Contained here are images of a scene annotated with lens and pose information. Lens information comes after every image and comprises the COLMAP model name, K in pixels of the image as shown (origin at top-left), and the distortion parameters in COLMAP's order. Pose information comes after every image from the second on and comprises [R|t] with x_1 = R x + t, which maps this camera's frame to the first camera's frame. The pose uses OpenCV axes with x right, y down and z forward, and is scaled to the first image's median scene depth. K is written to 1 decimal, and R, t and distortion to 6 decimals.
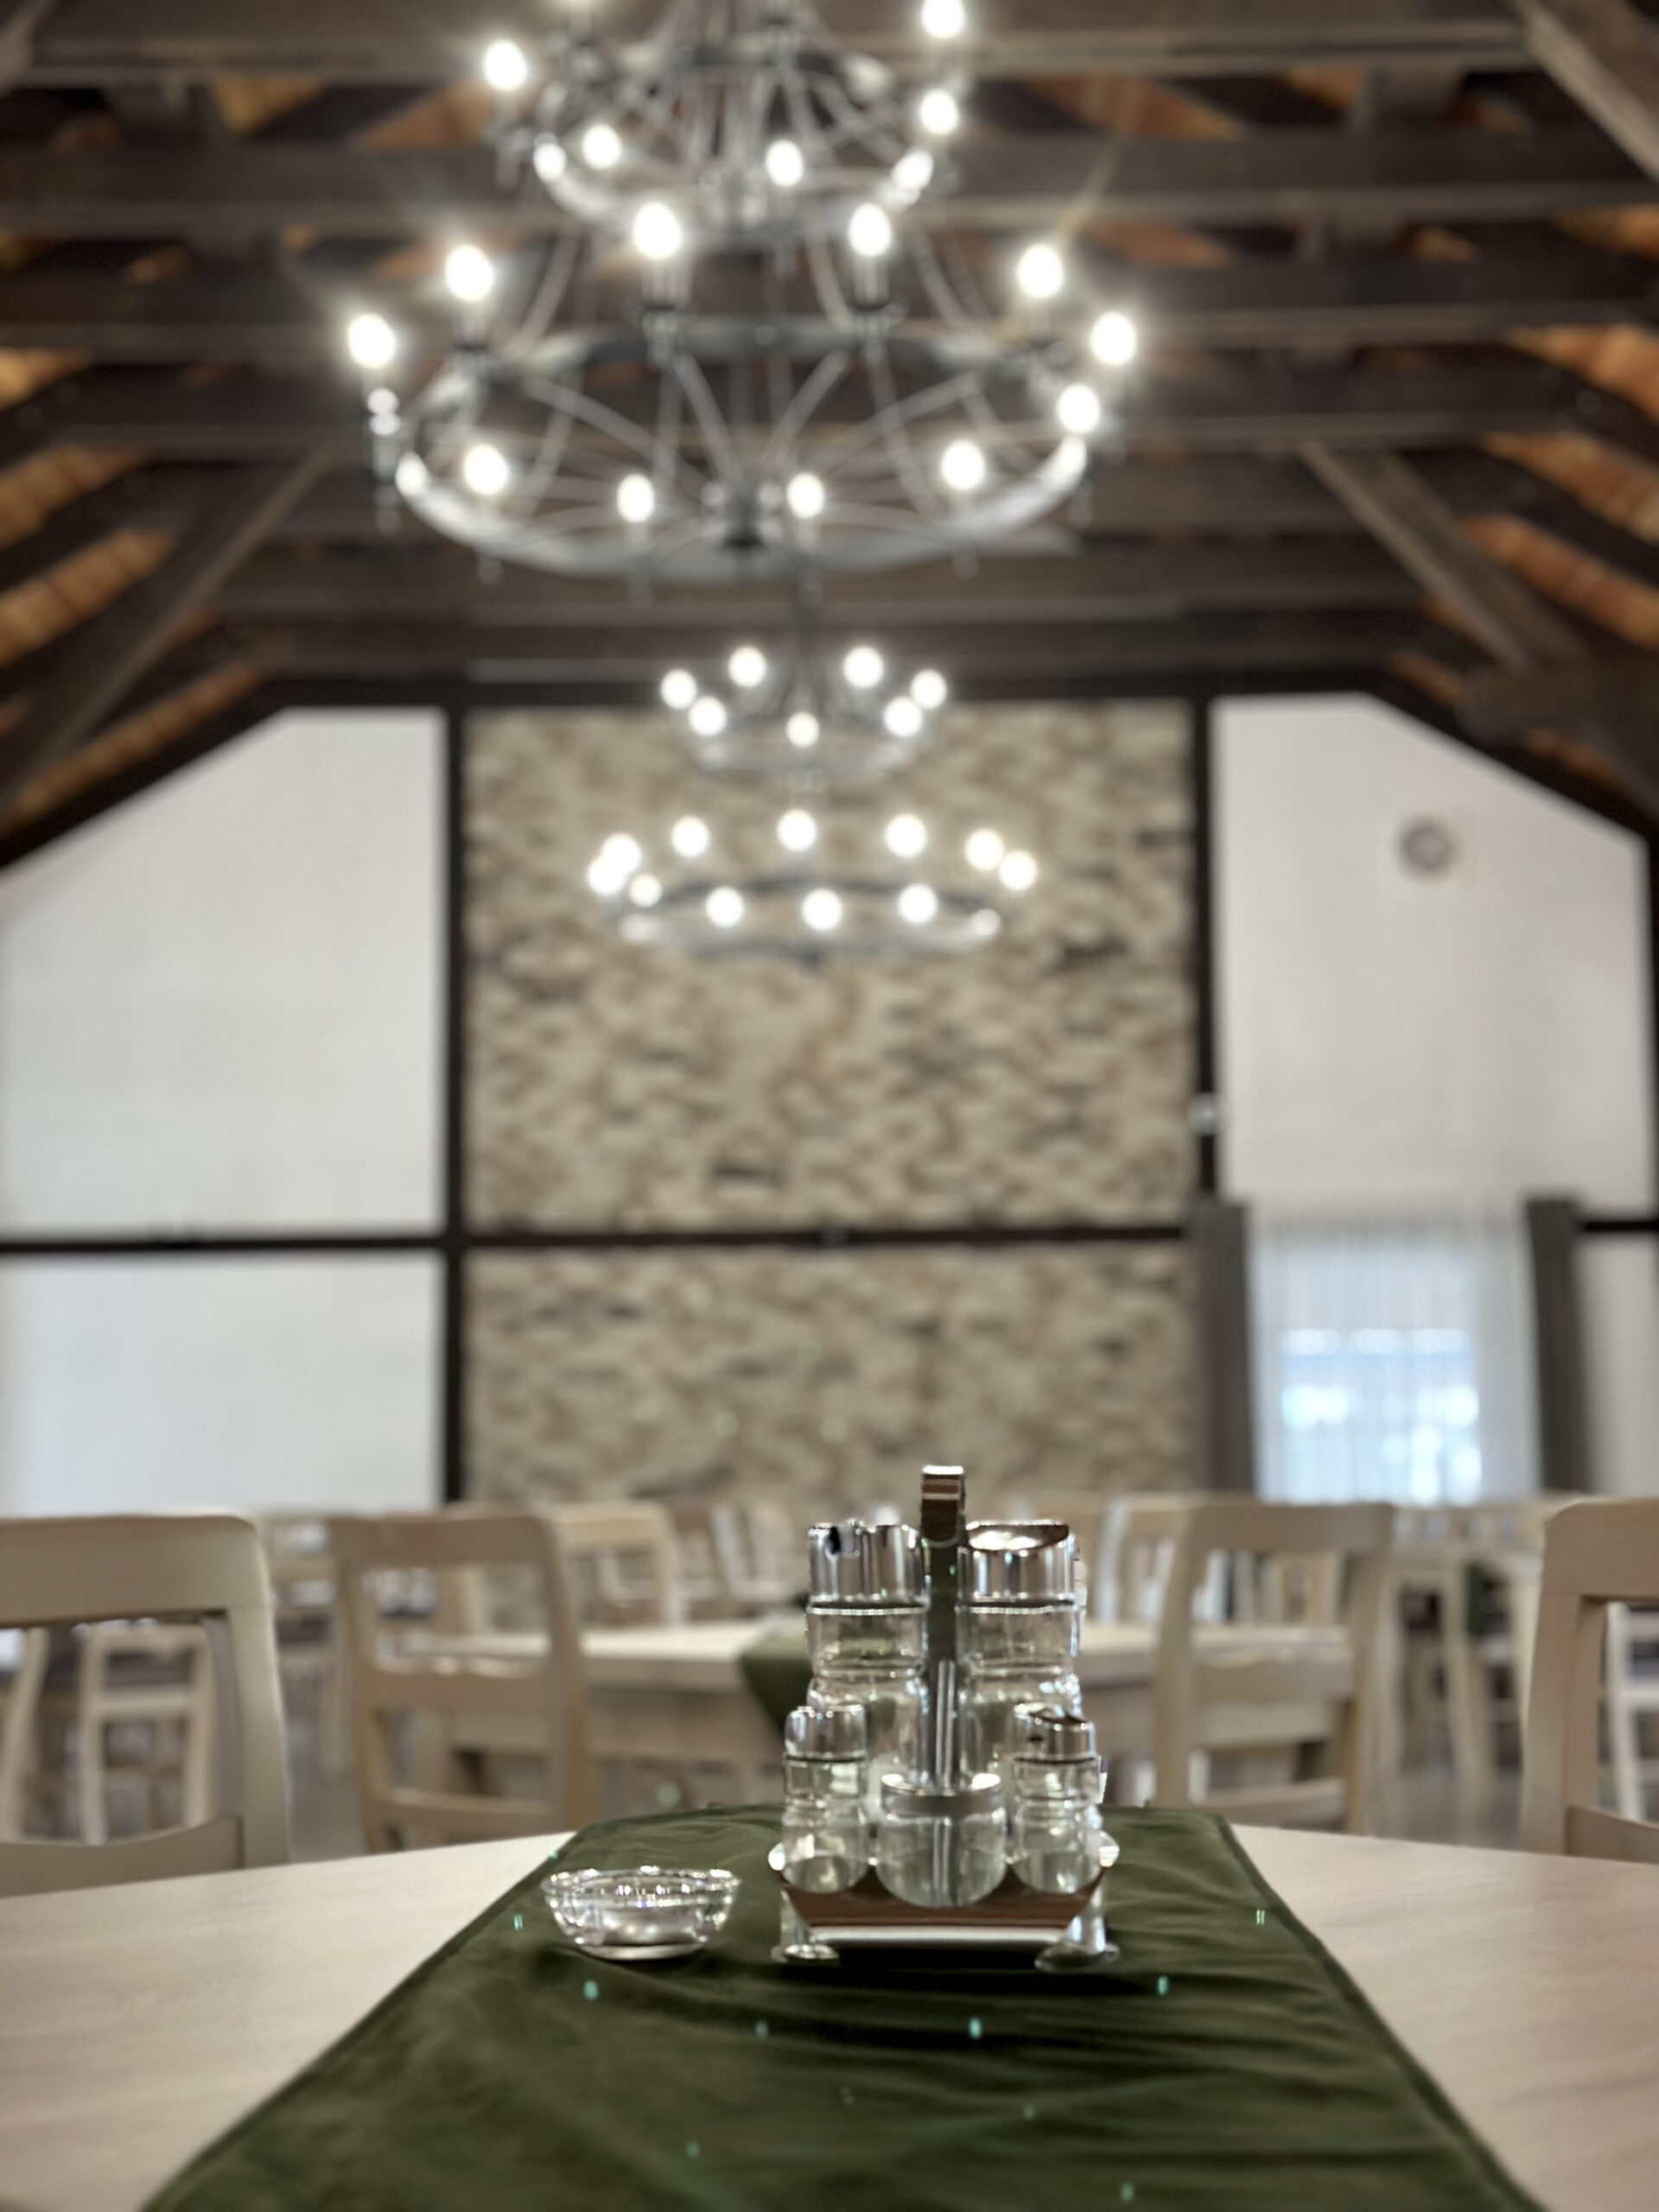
lens RADIAL K [[3046.3, 0, 819.5], [0, 3046.3, 1111.9], [0, 0, 1]] dist [0.112661, 0.014037]
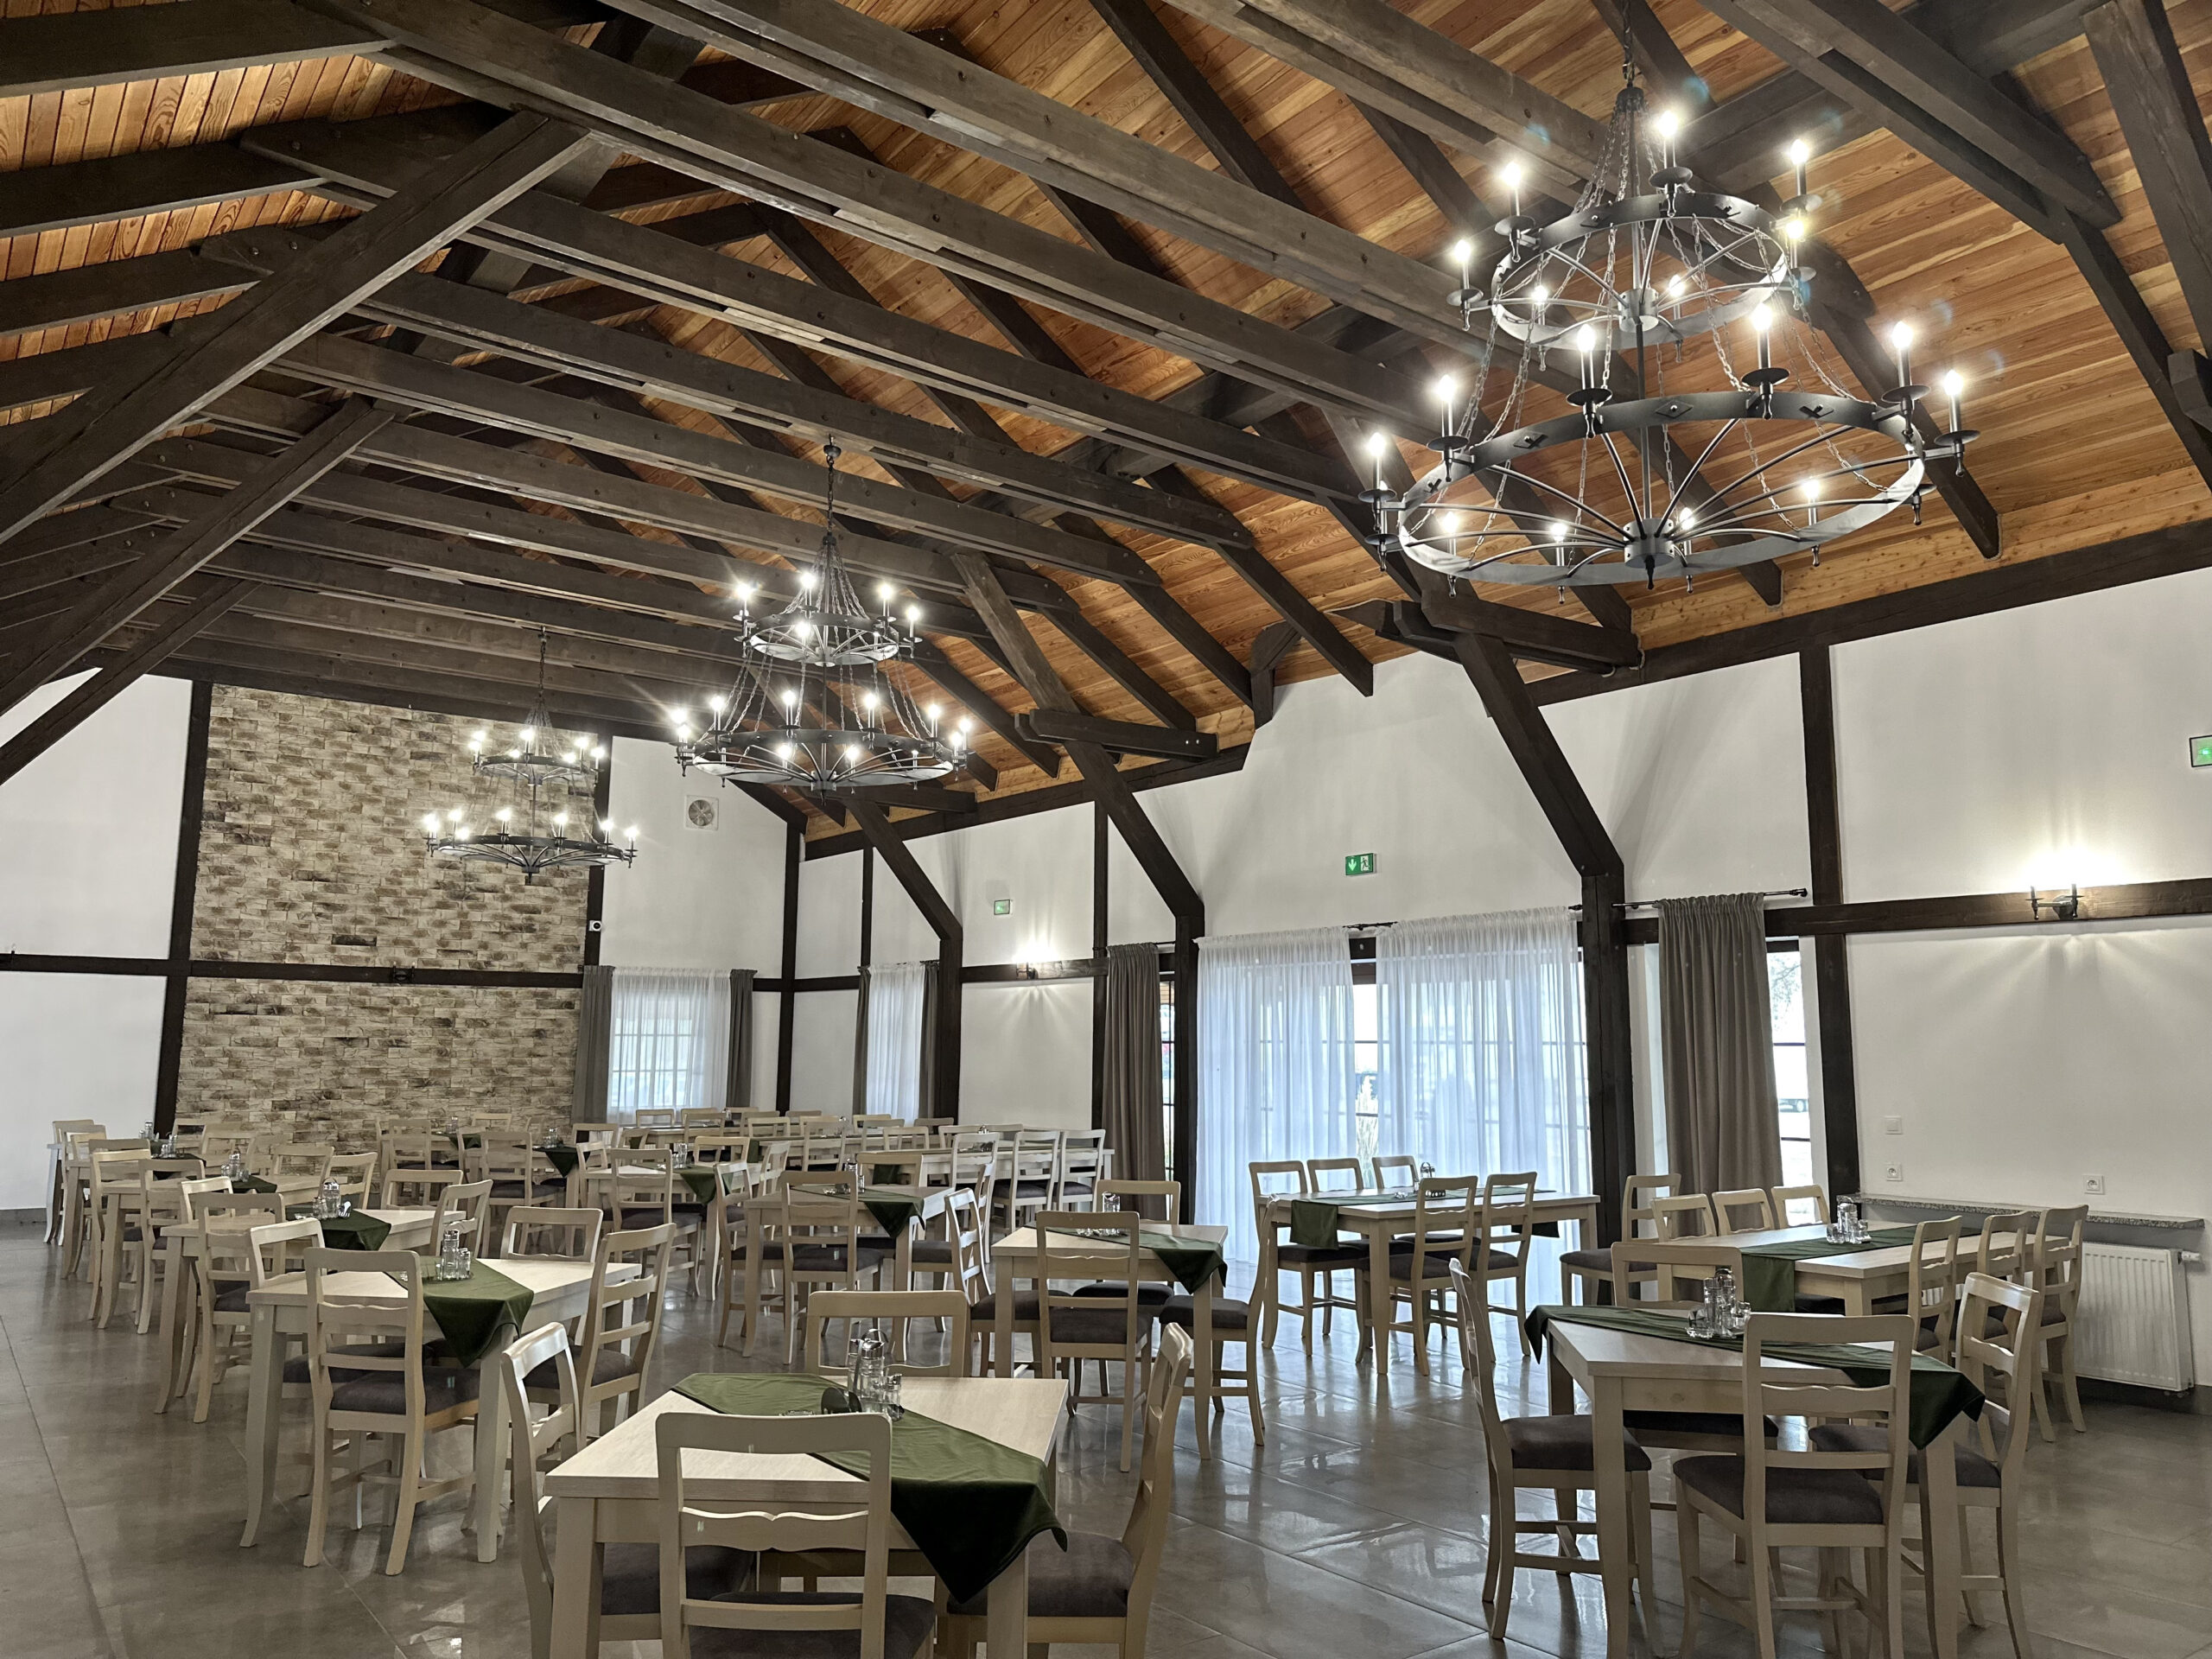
lens RADIAL K [[1543.1, 0, 1101.6], [0, 1543.1, 840.5], [0, 0, 1]] dist [0.081150, -0.133013]
pose [[0.788307, 0.100373, 0.607040, -0.259876], [-0.093380, 0.994693, -0.043207, -0.044916], [-0.608155, -0.022625, 0.793496, -0.080939]]
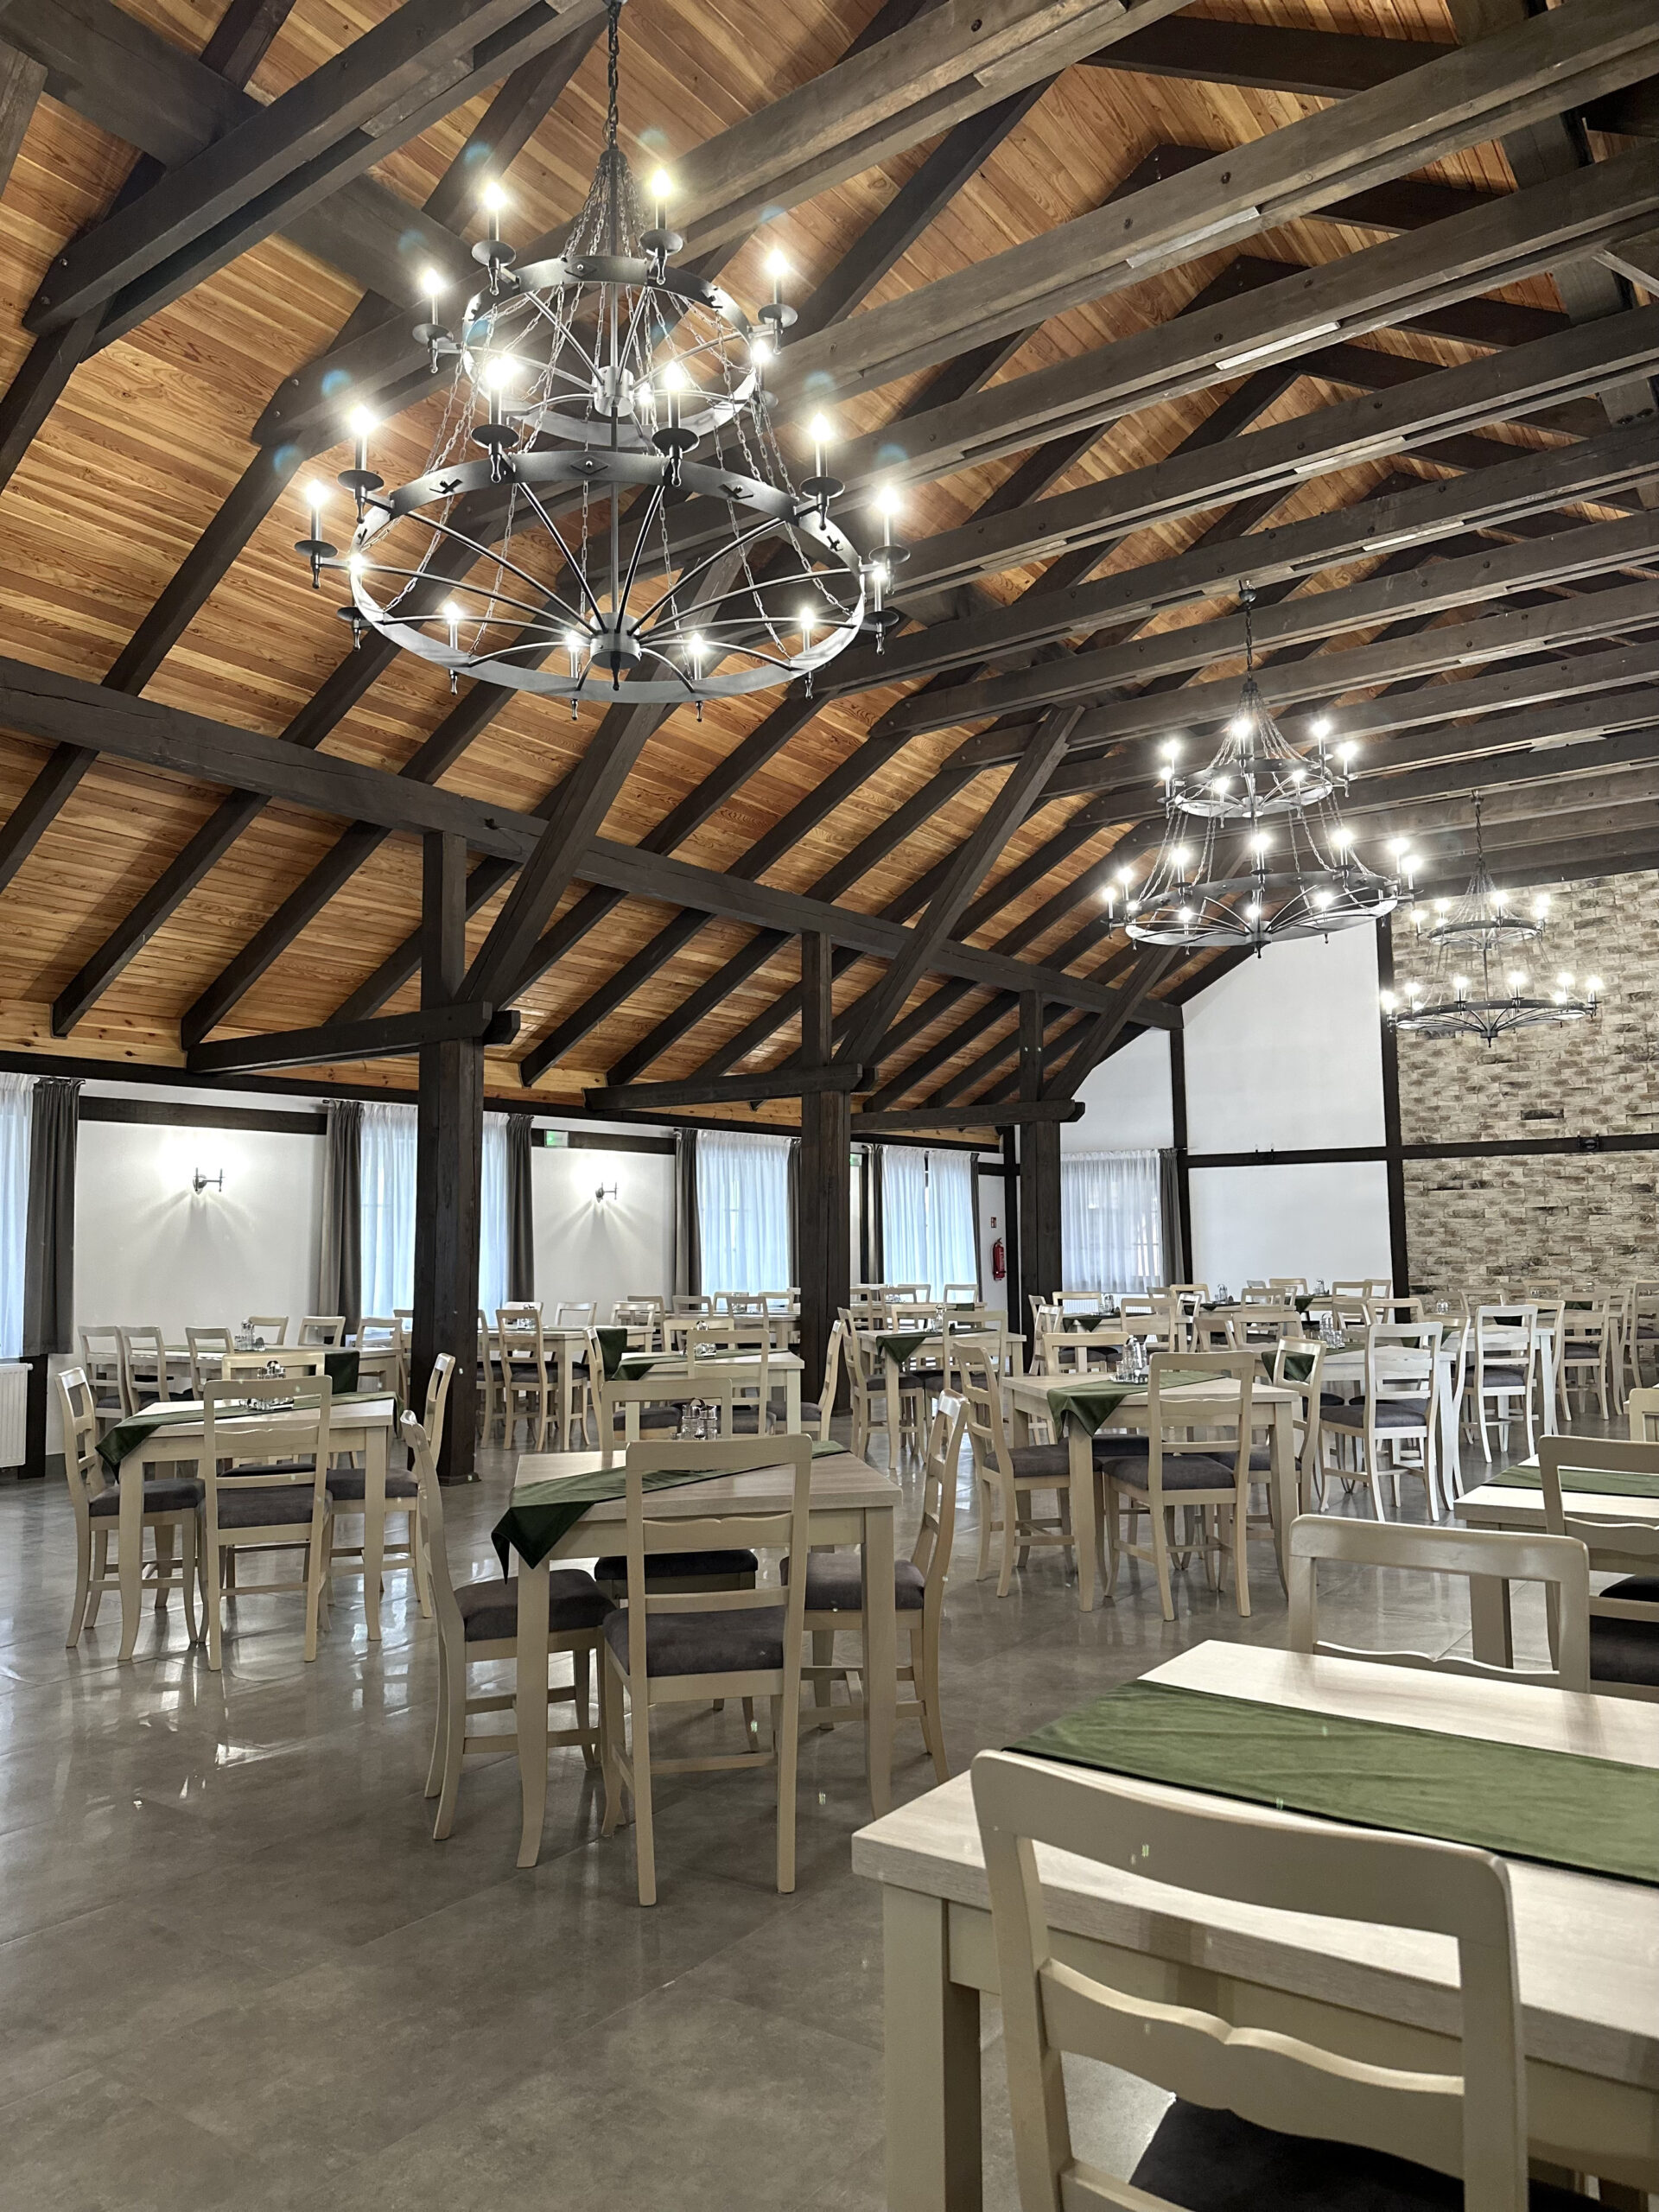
lens RADIAL K [[1551.2, 0, 835.6], [0, 1551.2, 1105.6], [0, 0, 1]] dist [0.059569, -0.079164]
pose [[0.826216, -0.052846, -0.560869, 0.172438], [0.076802, 0.996861, 0.019211, -0.041738], [0.558094, -0.058948, 0.827681, -0.124188]]
